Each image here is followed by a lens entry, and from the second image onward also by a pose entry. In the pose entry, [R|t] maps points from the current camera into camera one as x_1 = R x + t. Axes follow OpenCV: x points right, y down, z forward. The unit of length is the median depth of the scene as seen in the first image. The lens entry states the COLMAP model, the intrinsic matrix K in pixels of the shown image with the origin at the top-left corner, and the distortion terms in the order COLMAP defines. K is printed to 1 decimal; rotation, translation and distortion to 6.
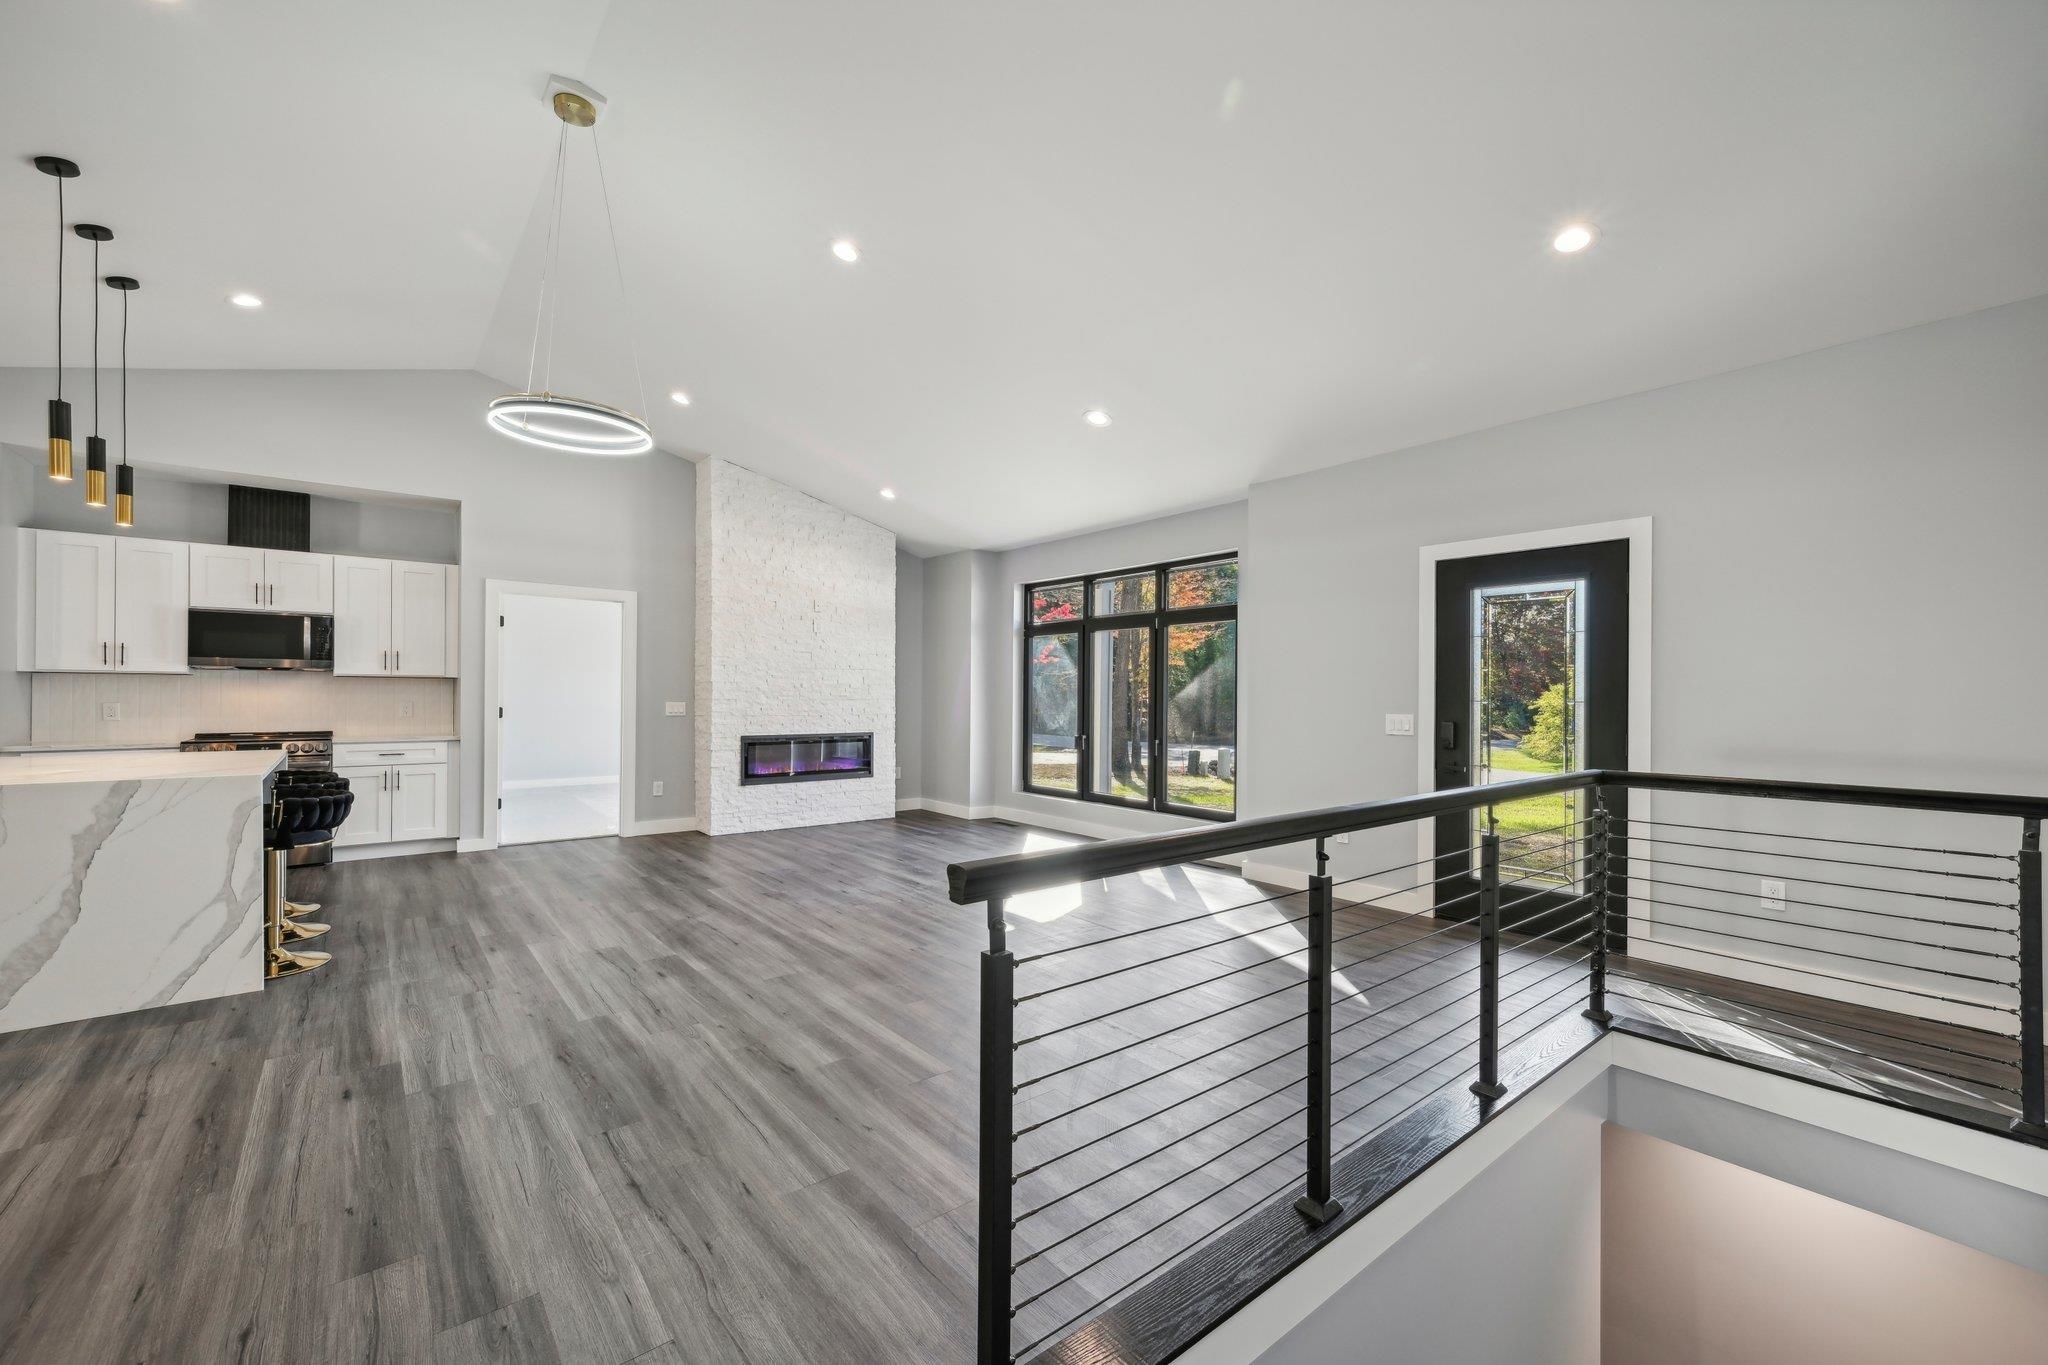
lens RADIAL K [[808.5, 0, 1030.5], [0, 808.5, 702.5], [0, 0, 1]] dist [0.002422, 0.000735]
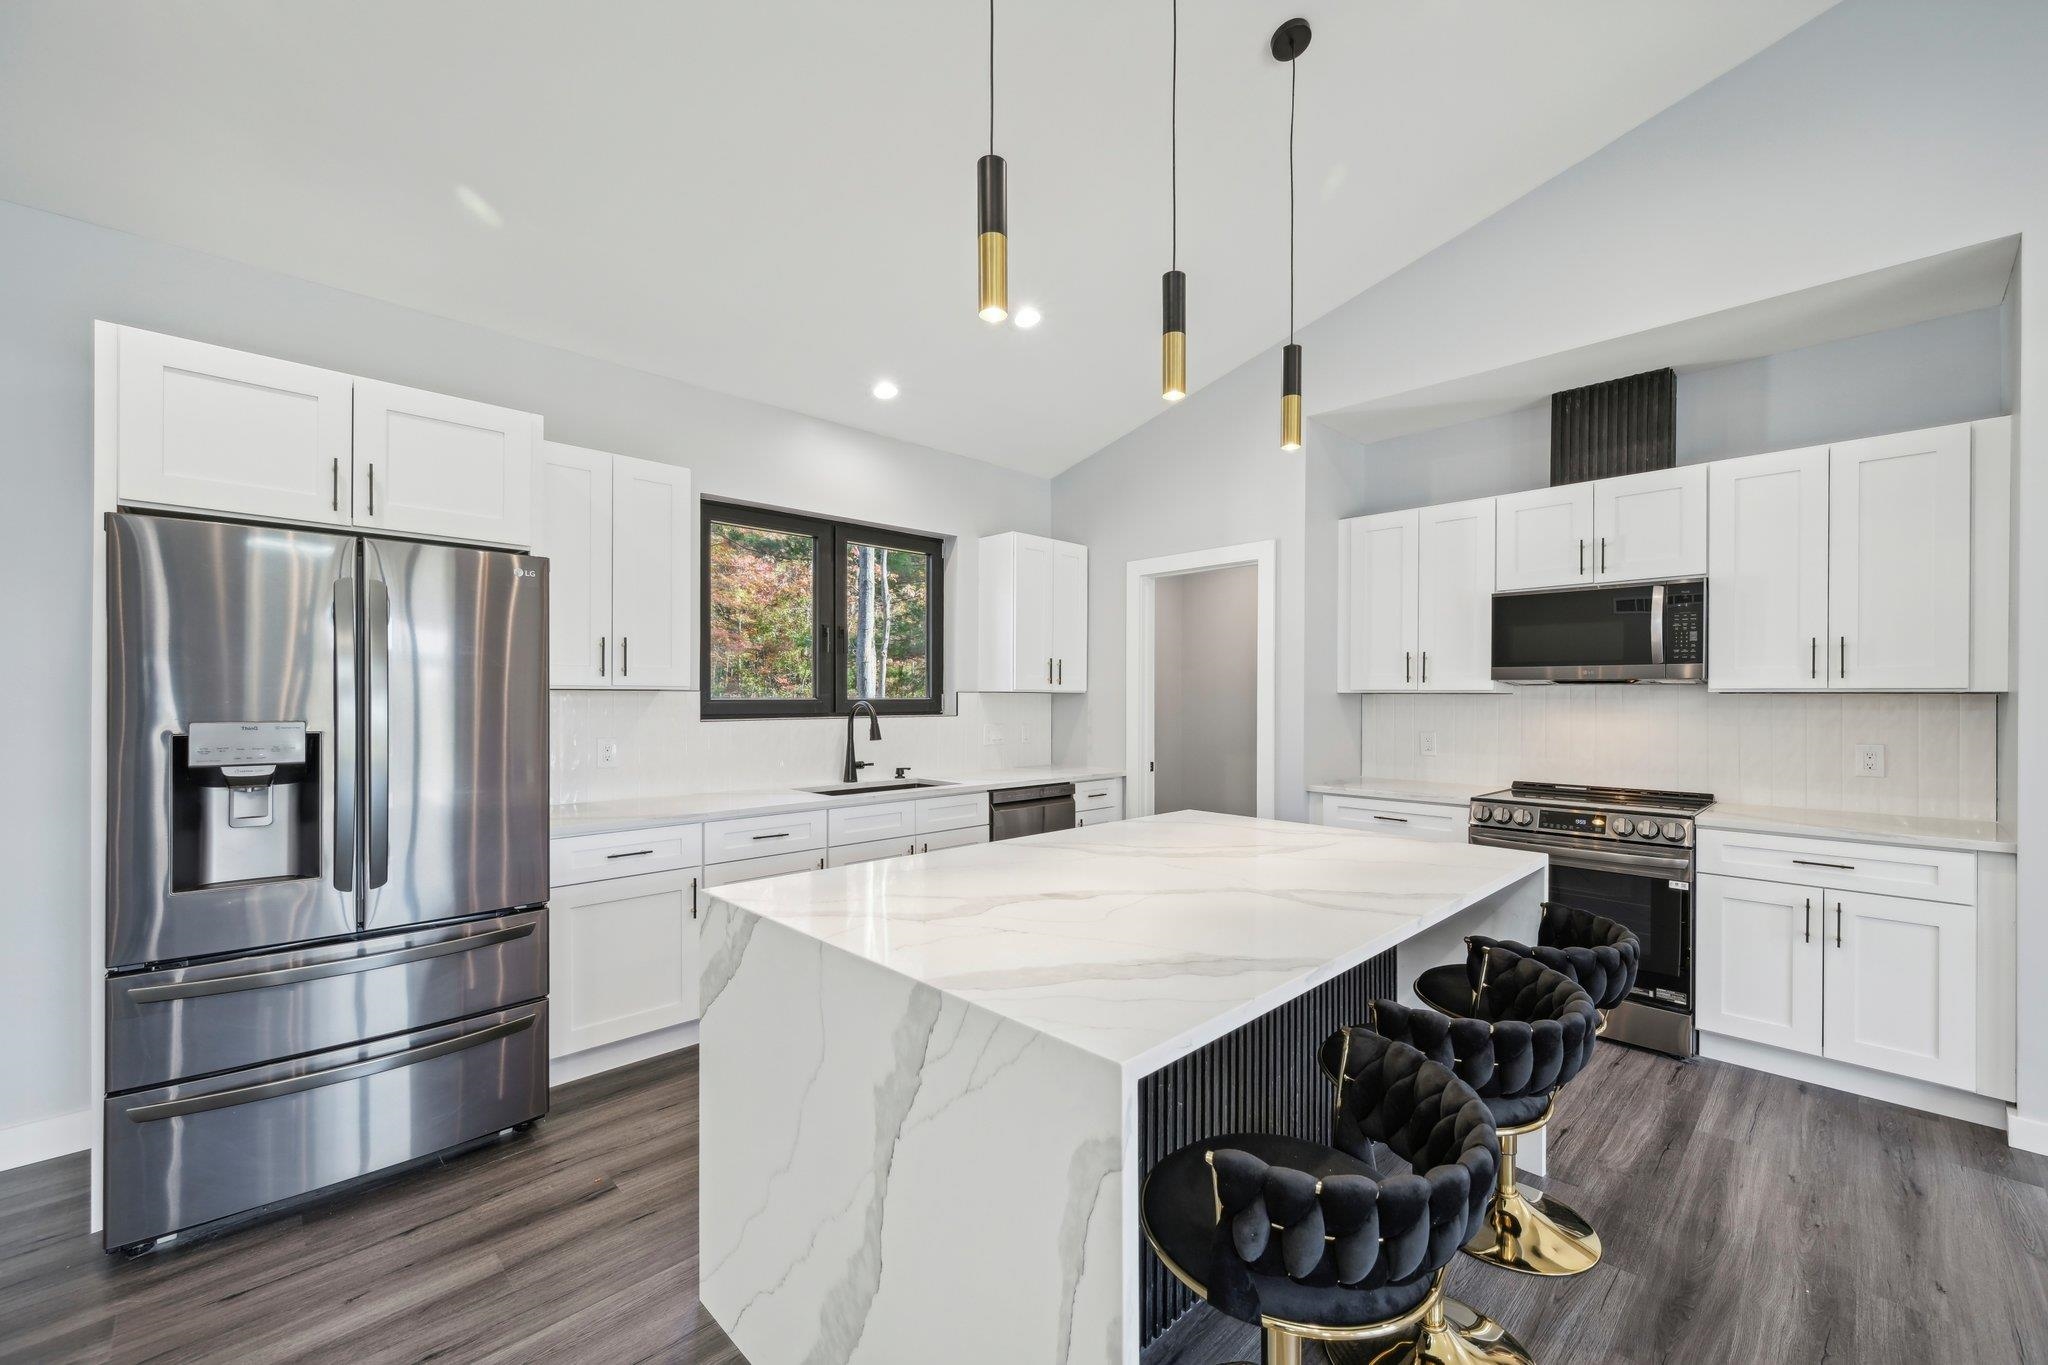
lens RADIAL K [[808.5, 0, 1032.1], [0, 808.5, 699.2], [0, 0, 1]] dist [0.002422, 0.000735]
pose [[0.094671, -0.002704, -0.995505, -0.380703], [-0.011674, 0.999925, -0.003826, -0.021114], [0.995440, 0.011984, 0.094632, 0.517189]]
